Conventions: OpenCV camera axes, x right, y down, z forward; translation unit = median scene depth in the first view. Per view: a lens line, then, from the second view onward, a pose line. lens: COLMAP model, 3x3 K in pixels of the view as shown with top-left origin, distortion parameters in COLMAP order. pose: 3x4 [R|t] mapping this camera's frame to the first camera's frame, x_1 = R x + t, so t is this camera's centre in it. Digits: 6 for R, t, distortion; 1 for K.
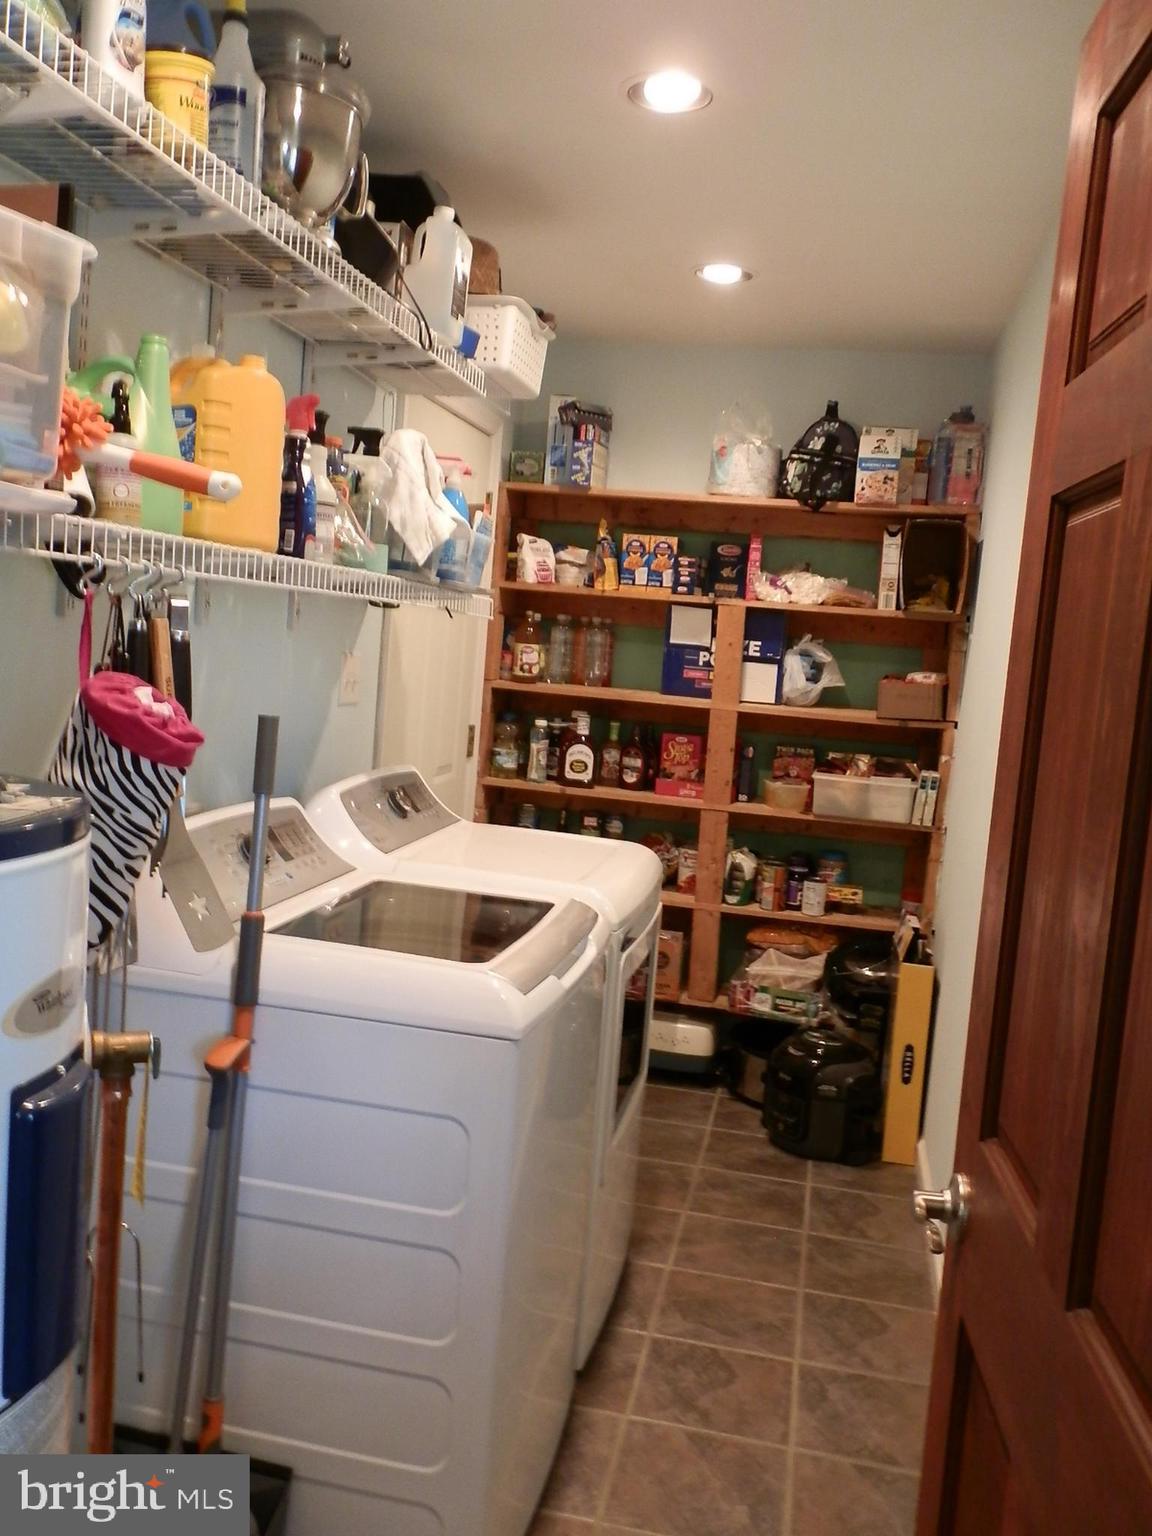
lens RADIAL K [[1300.1, 0, 575.2], [0, 1300.1, 771.7], [0, 0, 1]] dist [0.016716, -0.014575]
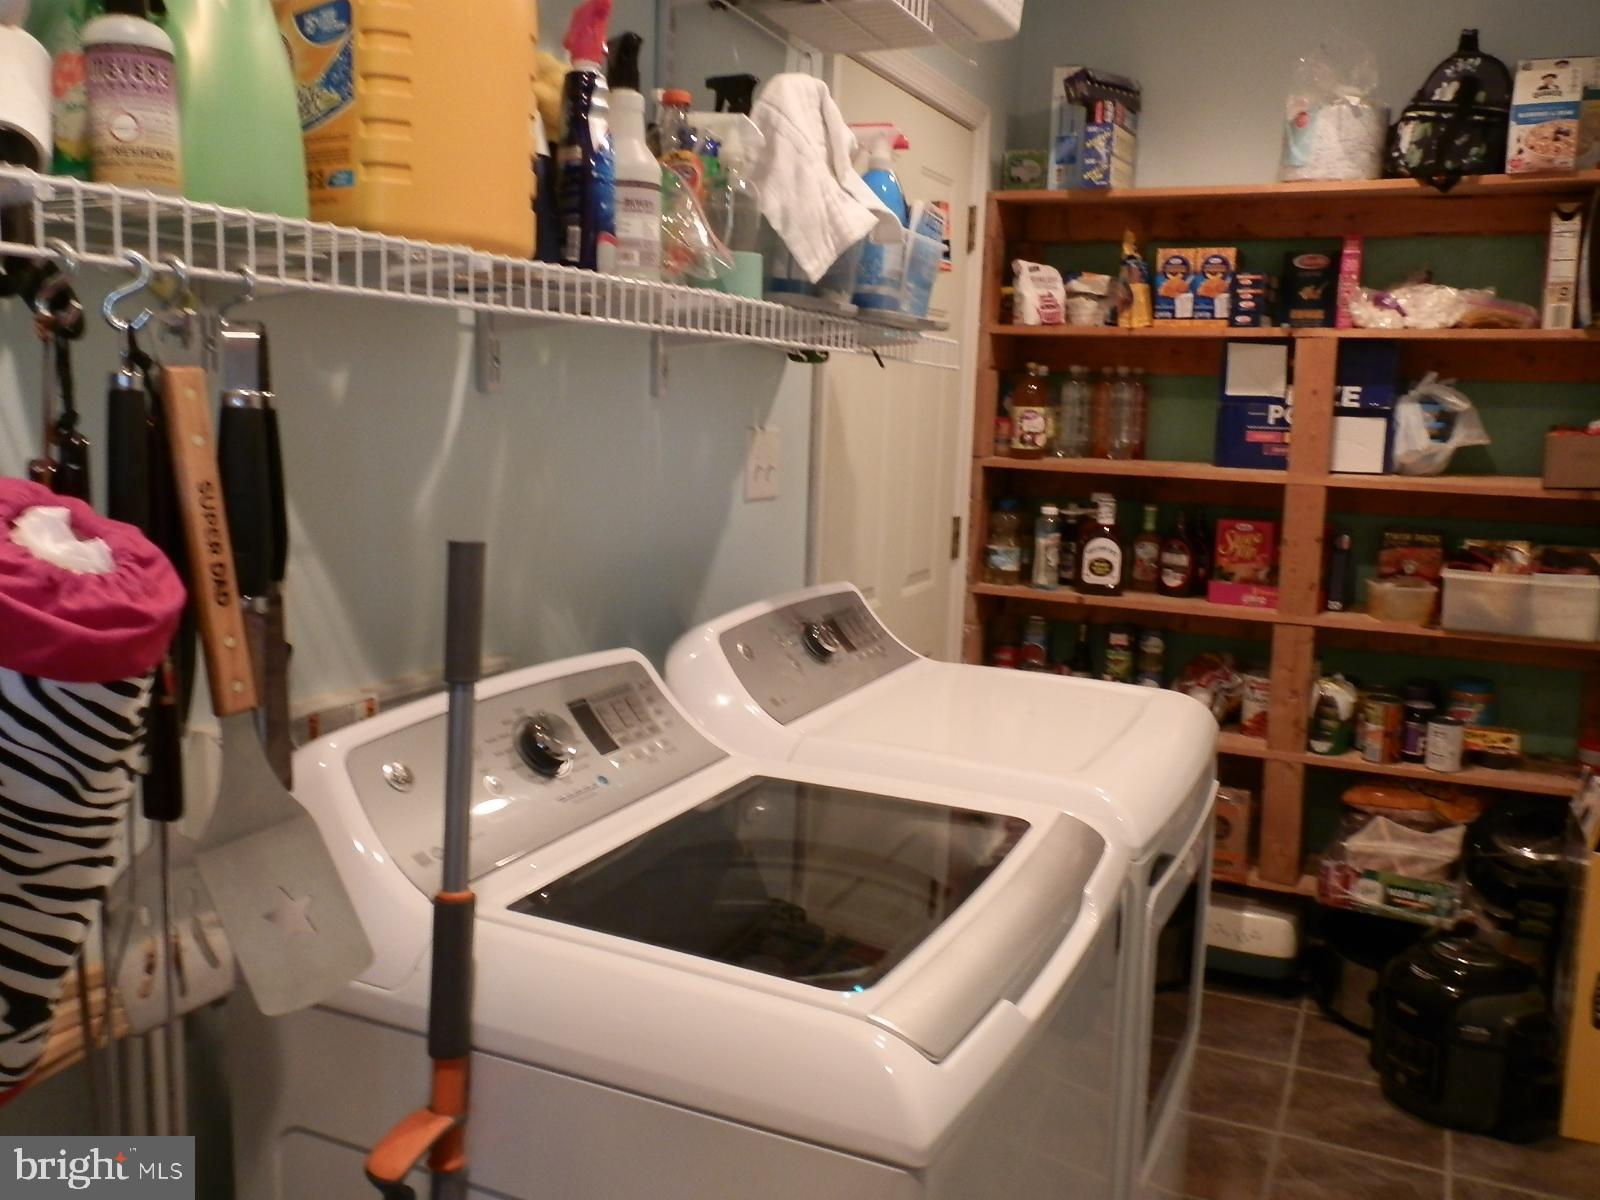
lens RADIAL K [[1354.2, 0, 802.9], [0, 1354.2, 606.4], [0, 0, 1]] dist [0.016716, -0.014575]
pose [[0.972938, -0.015605, -0.230538, 0.015742], [0.024512, 0.999058, 0.035822, -0.013950], [0.229762, -0.040504, 0.972404, 0.205156]]
